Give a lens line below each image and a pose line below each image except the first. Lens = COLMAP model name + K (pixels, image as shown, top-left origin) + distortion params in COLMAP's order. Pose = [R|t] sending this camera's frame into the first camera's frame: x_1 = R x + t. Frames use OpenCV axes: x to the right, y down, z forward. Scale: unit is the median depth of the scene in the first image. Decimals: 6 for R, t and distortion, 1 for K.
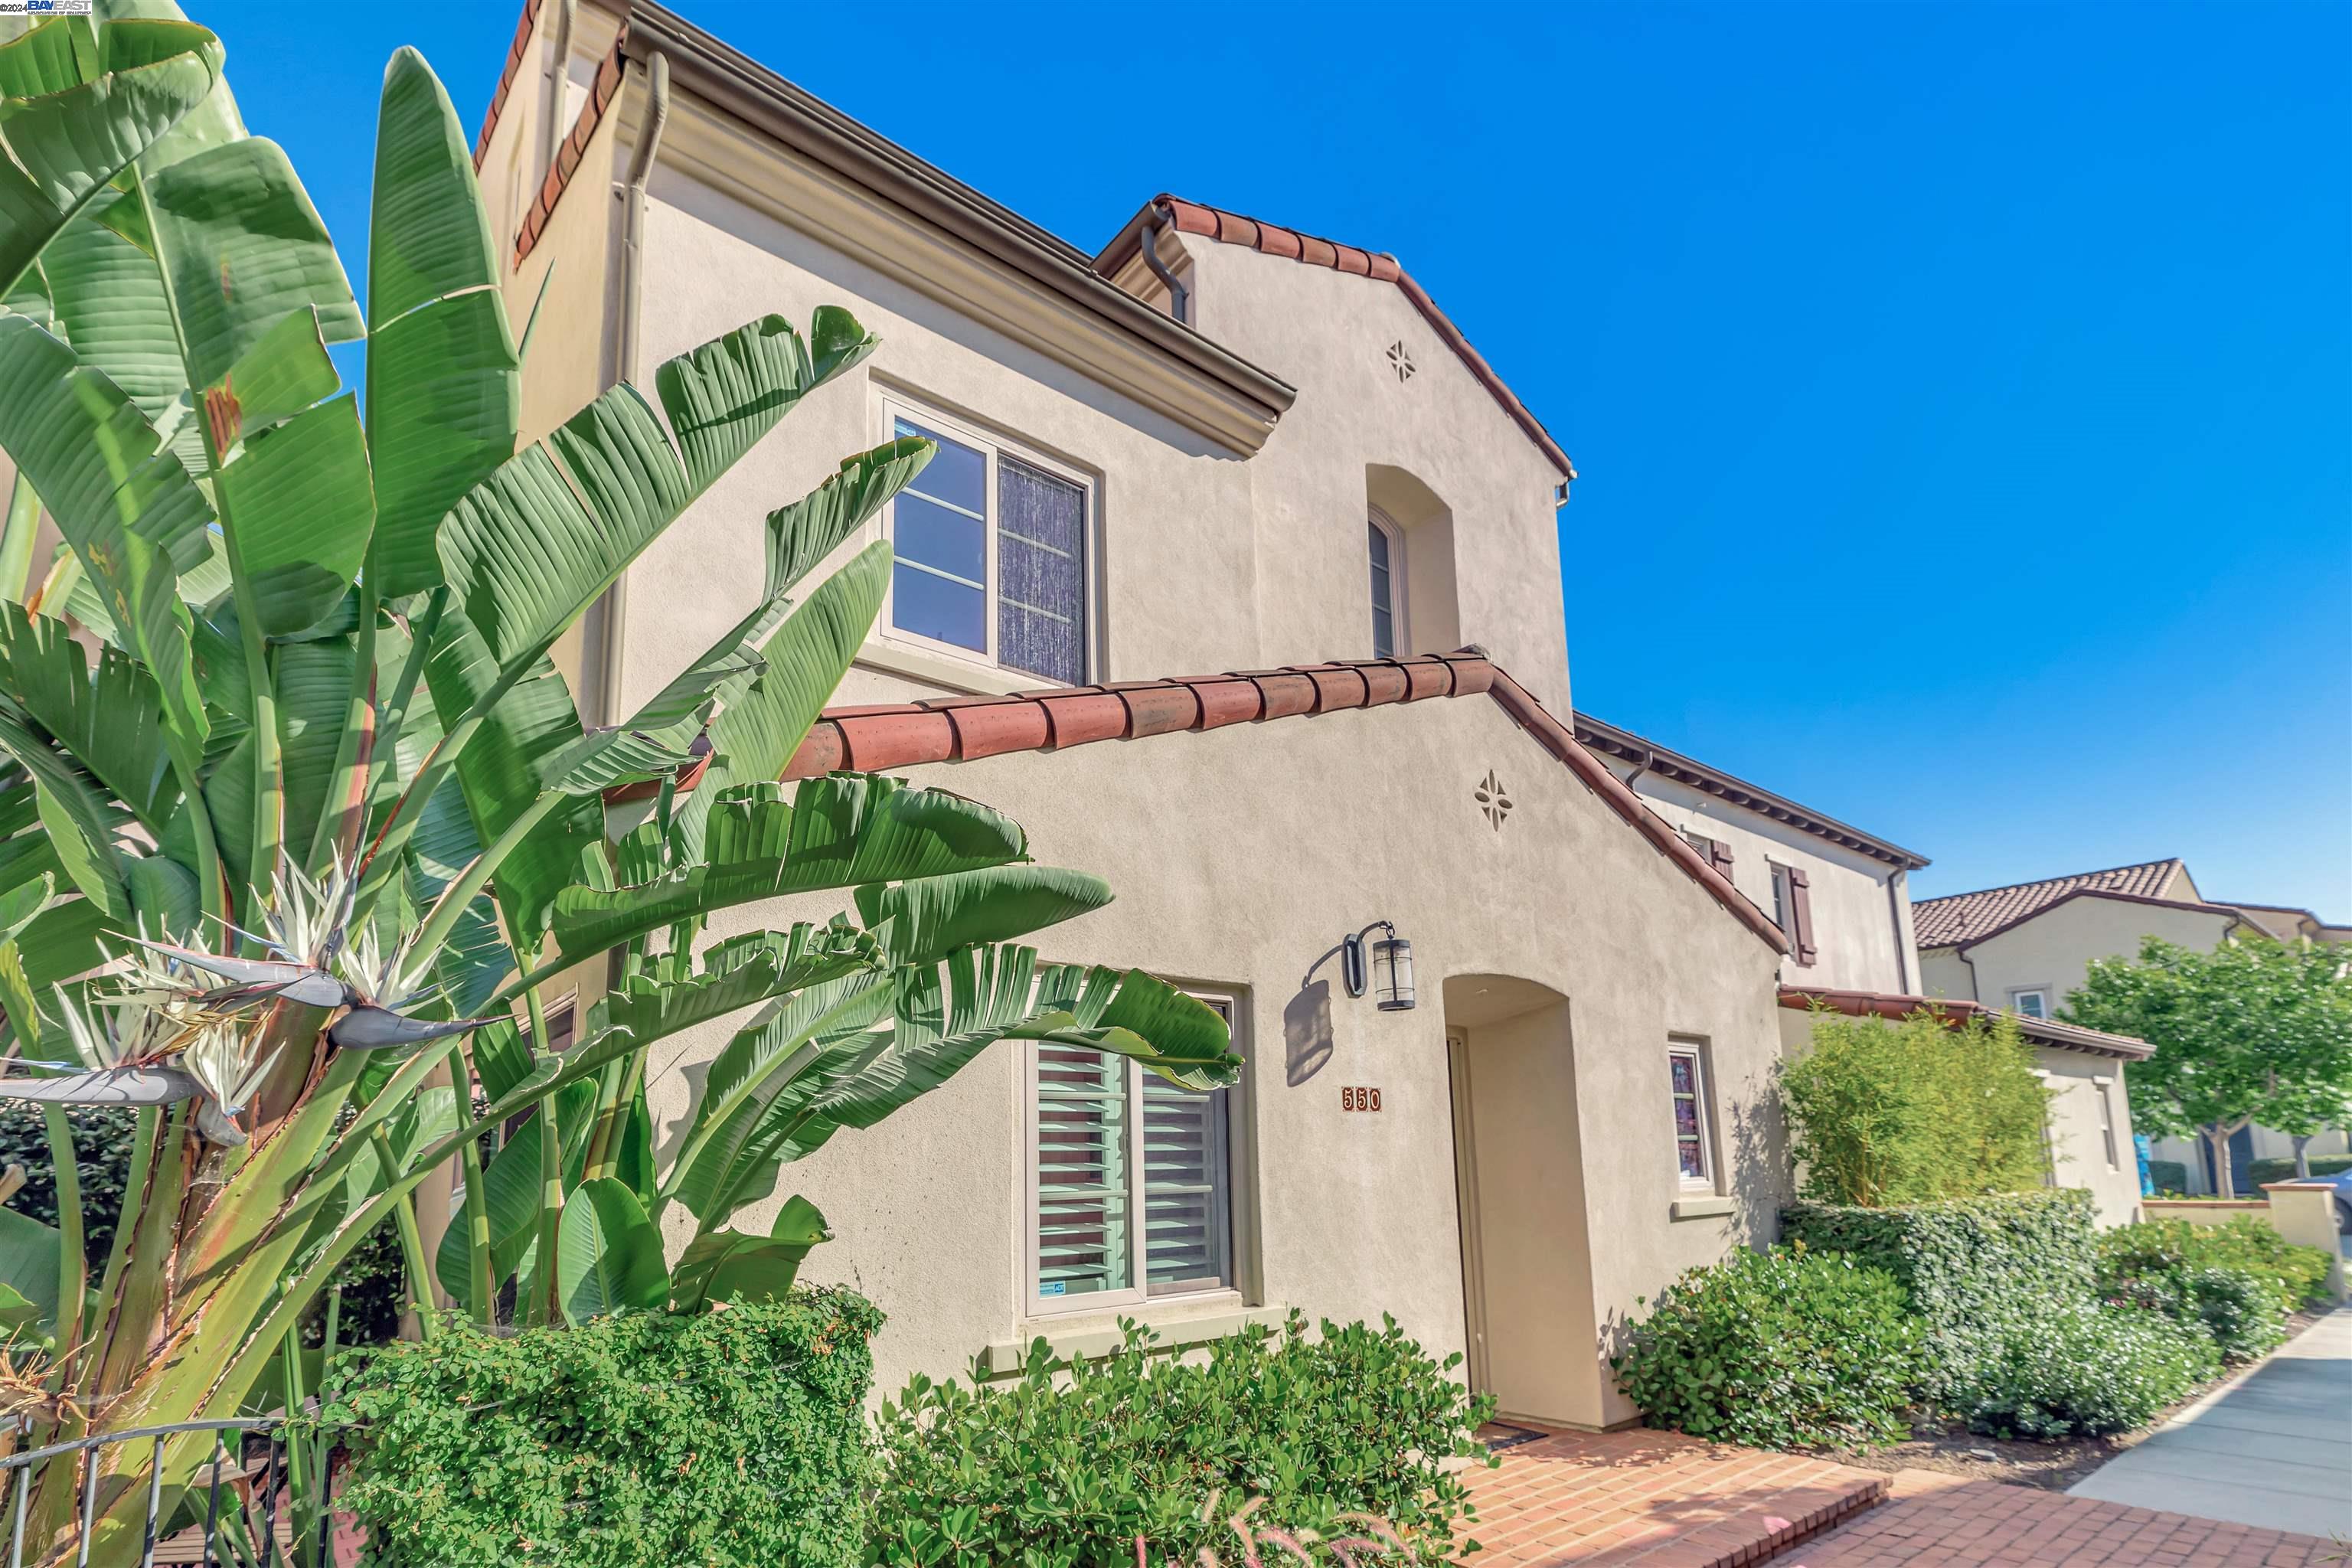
lens RADIAL K [[1113.9, 0, 1121.8], [0, 1113.9, 993.0], [0, 0, 1]] dist [0.008440, 0.000078]
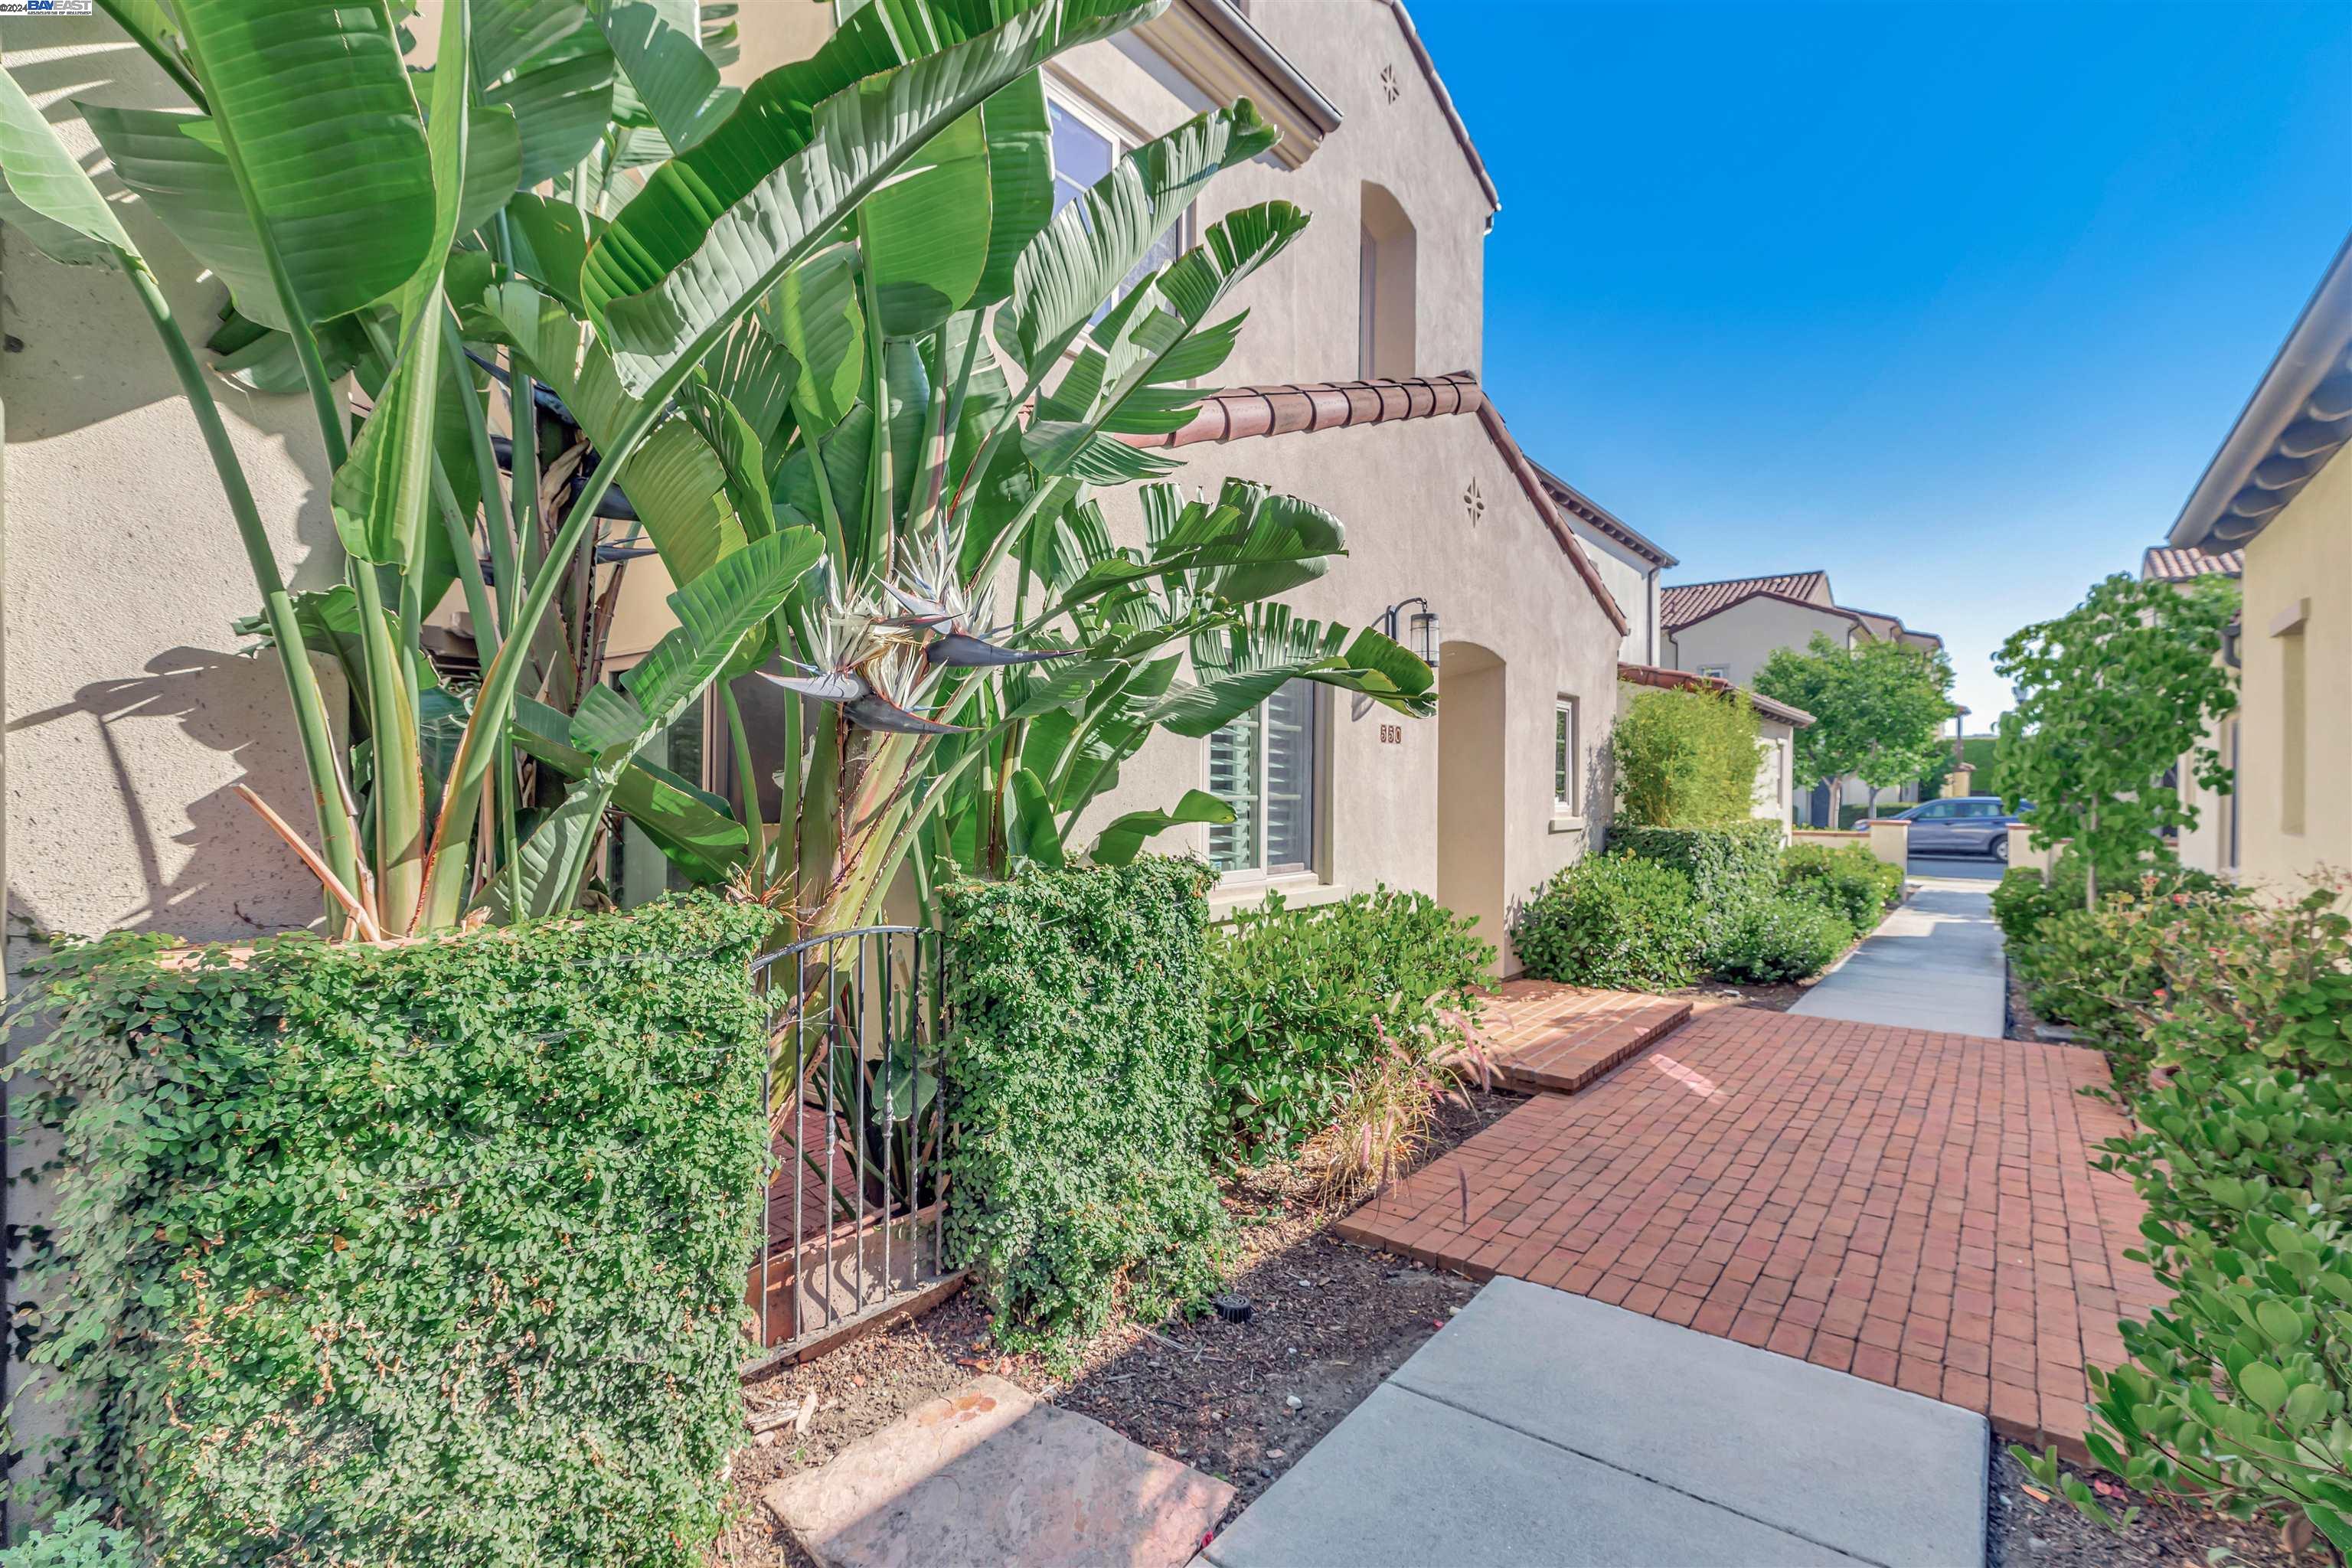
lens RADIAL K [[1048.3, 0, 1176.2], [0, 1048.3, 782.1], [0, 0, 1]] dist [0.009057, -0.000362]
pose [[0.971463, 0.031639, 0.235072, -0.264092], [-0.065667, 0.988201, 0.138371, -0.002009], [-0.227921, -0.149859, 0.962078, -0.112266]]
